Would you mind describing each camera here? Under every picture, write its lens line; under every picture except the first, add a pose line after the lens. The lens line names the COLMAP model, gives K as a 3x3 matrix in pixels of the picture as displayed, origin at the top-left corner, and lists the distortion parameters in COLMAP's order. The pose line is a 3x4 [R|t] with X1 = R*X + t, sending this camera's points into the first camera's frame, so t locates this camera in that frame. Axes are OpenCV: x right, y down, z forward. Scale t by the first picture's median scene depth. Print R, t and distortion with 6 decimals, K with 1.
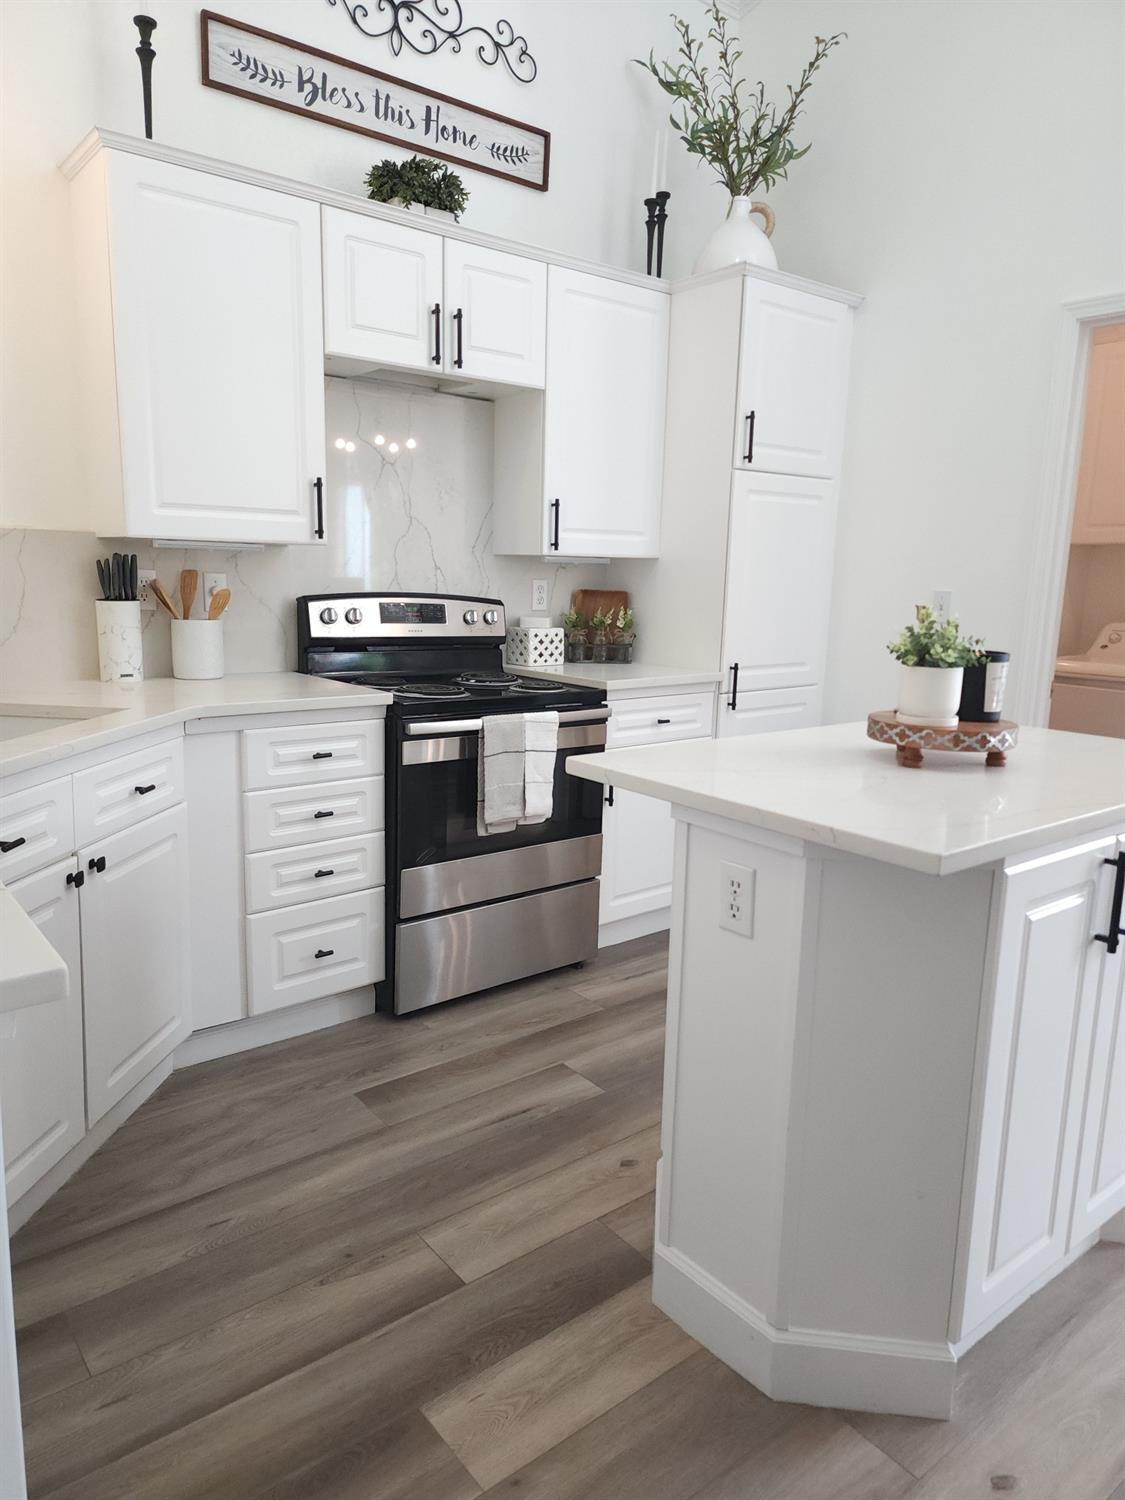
lens RADIAL K [[1013.1, 0, 530.9], [0, 1013.1, 761.7], [0, 0, 1]] dist [0.070194, -0.057066]
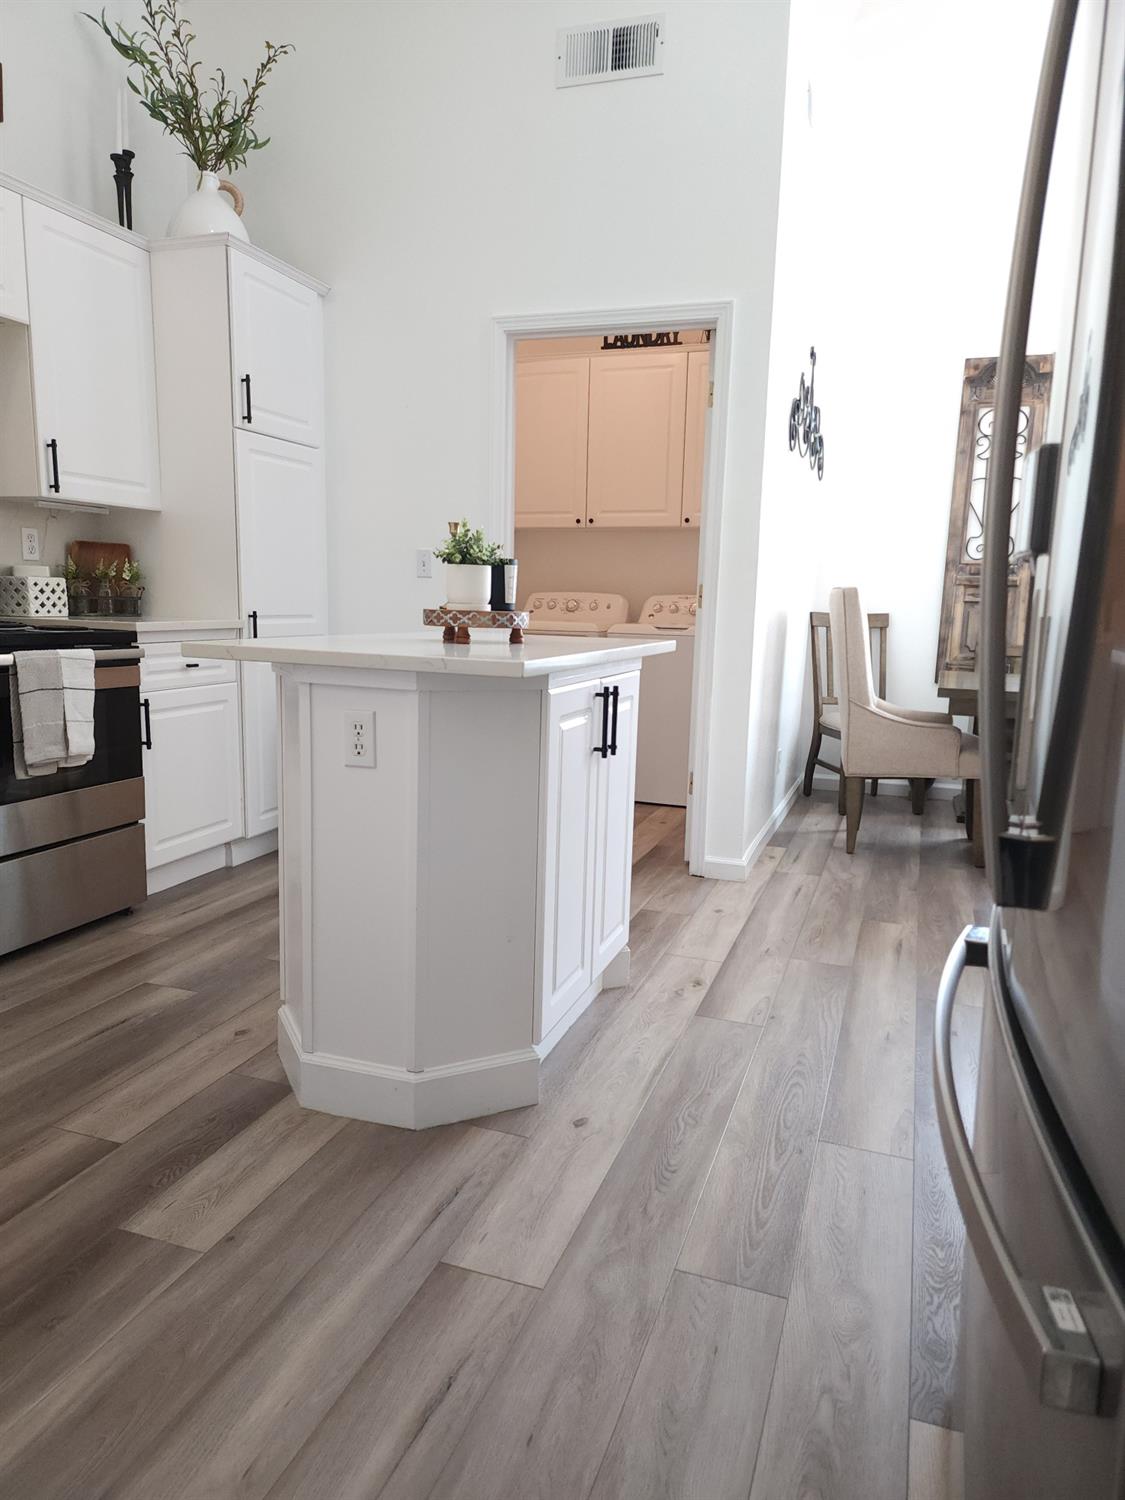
lens RADIAL K [[1013.1, 0, 560.5], [0, 1013.1, 761.8], [0, 0, 1]] dist [0.070194, -0.057066]
pose [[0.846011, -0.086020, 0.526181, -0.124156], [0.088644, 0.995857, 0.020278, 0.080621], [-0.525745, 0.029487, 0.850131, -0.092478]]
